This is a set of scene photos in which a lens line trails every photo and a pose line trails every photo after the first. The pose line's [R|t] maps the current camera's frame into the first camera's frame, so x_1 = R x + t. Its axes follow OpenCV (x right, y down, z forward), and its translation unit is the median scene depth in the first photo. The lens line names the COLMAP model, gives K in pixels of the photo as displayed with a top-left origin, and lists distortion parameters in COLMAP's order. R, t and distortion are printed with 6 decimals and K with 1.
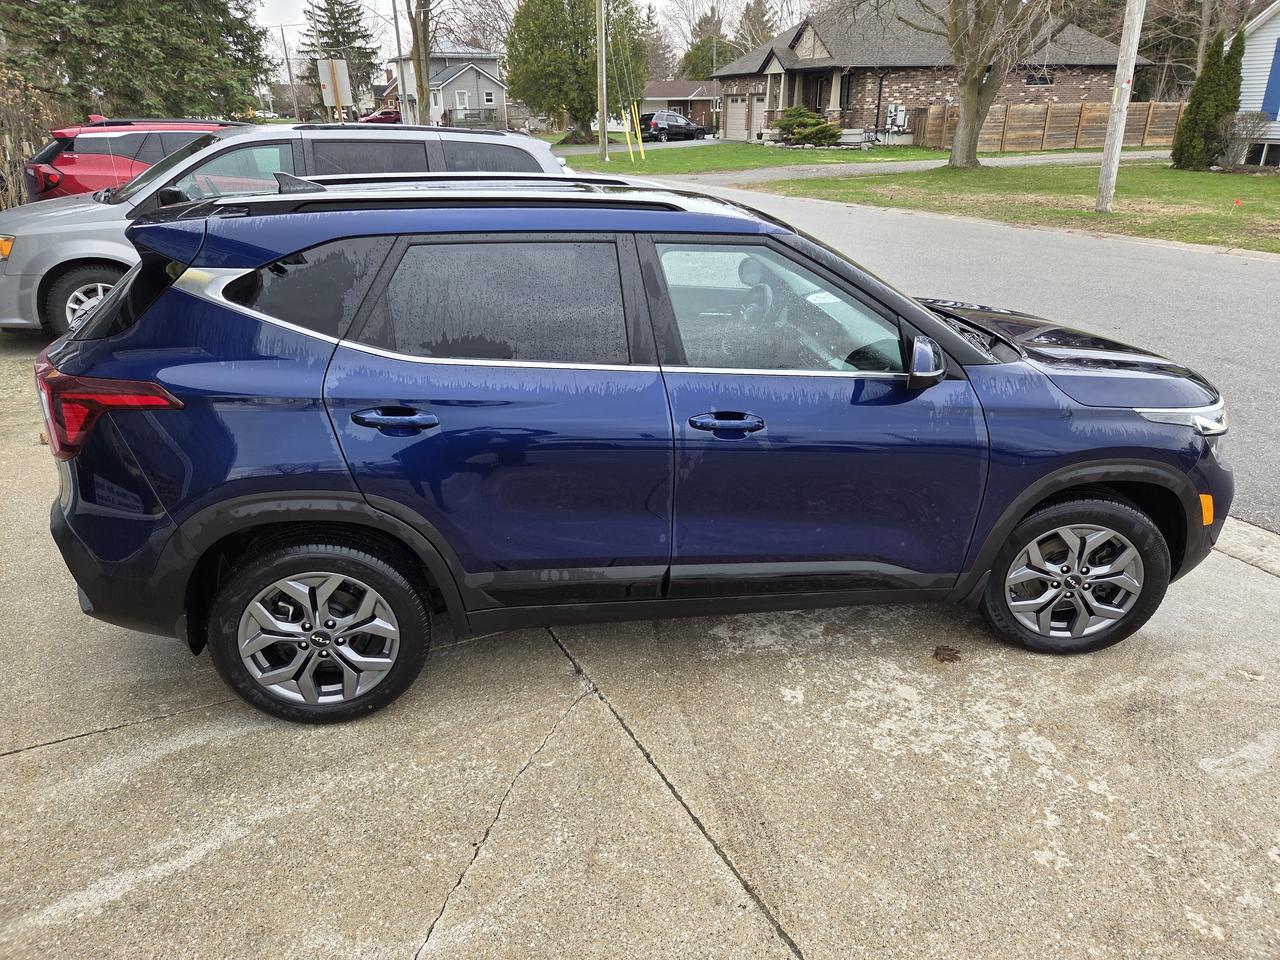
lens RADIAL K [[854.7, 0, 648.0], [0, 854.7, 470.1], [0, 0, 1]] dist [0.059264, -0.044664]
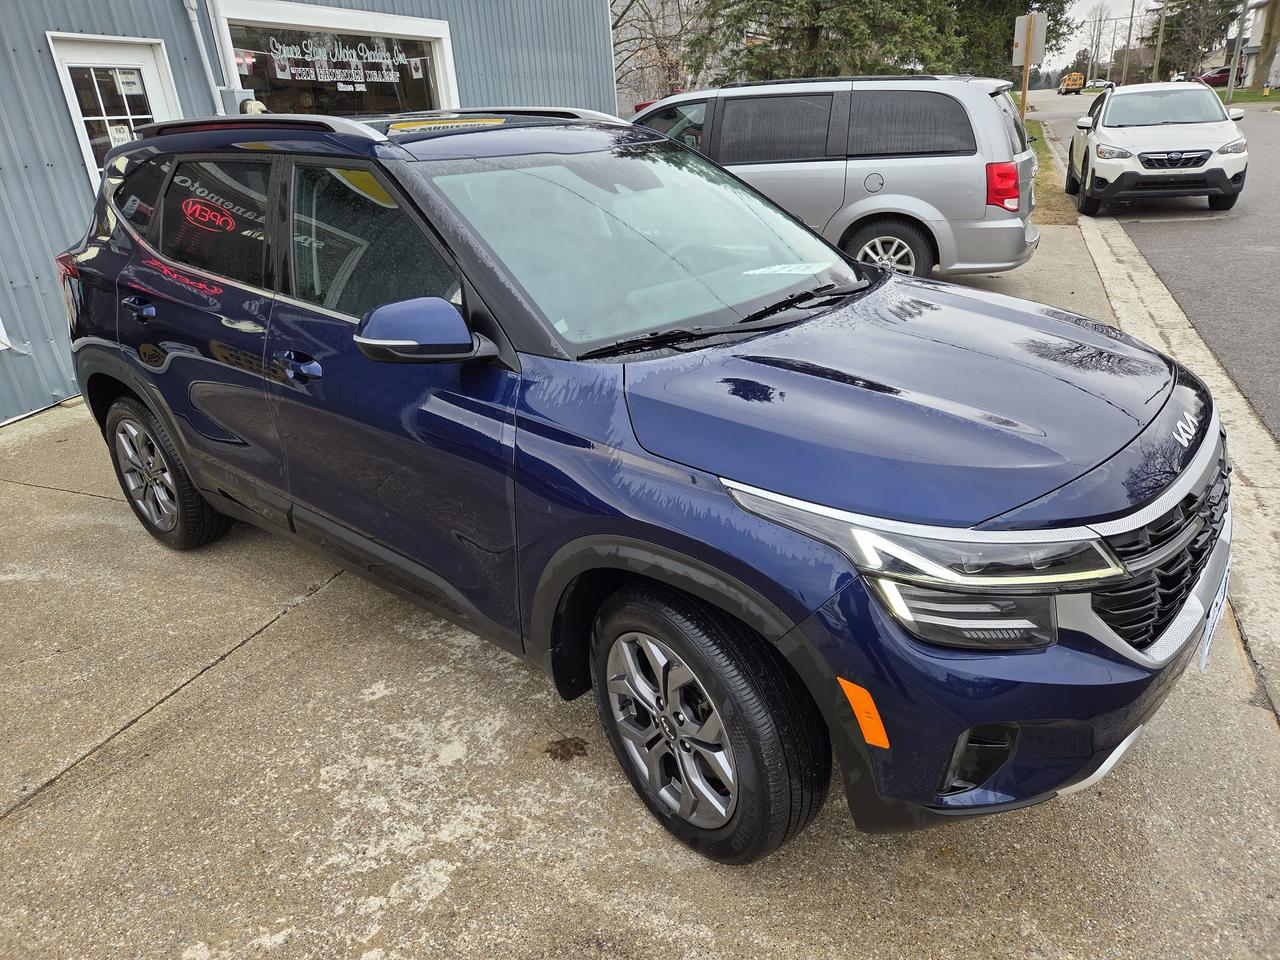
lens RADIAL K [[854.7, 0, 641.3], [0, 854.7, 484.7], [0, 0, 1]] dist [0.059264, -0.044664]
pose [[0.659902, 0.265385, -0.702922, 1.014146], [-0.236713, 0.961335, 0.140722, -0.147044], [0.713089, 0.073528, 0.697207, 0.618140]]
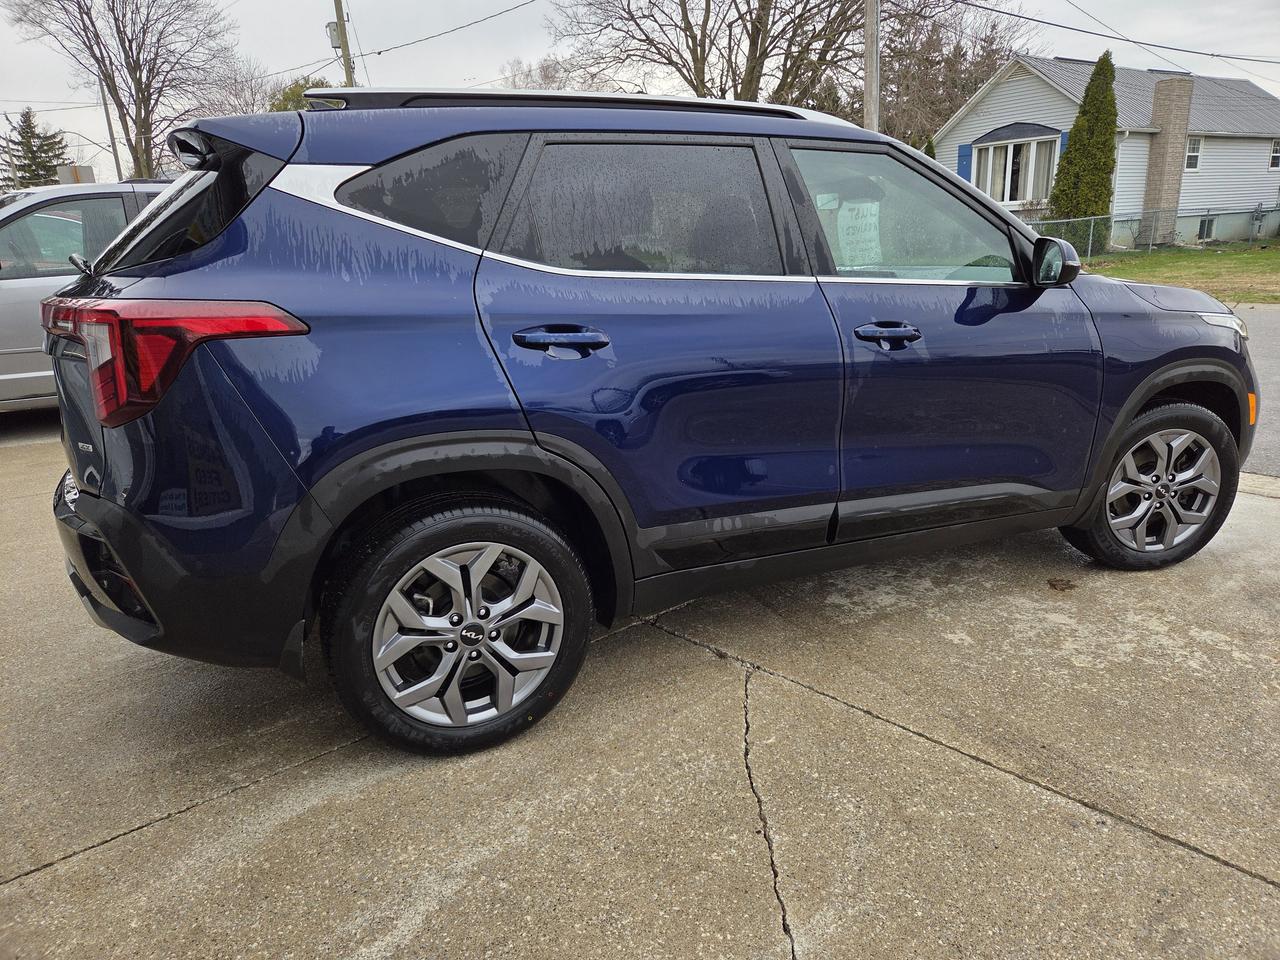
lens RADIAL K [[854.7, 0, 645.6], [0, 854.7, 475.4], [0, 0, 1]] dist [0.059264, -0.044664]
pose [[0.960965, -0.107910, 0.254756, -0.408245], [0.138165, 0.984937, -0.103973, 0.154898], [-0.239699, 0.135113, 0.961399, 0.187682]]
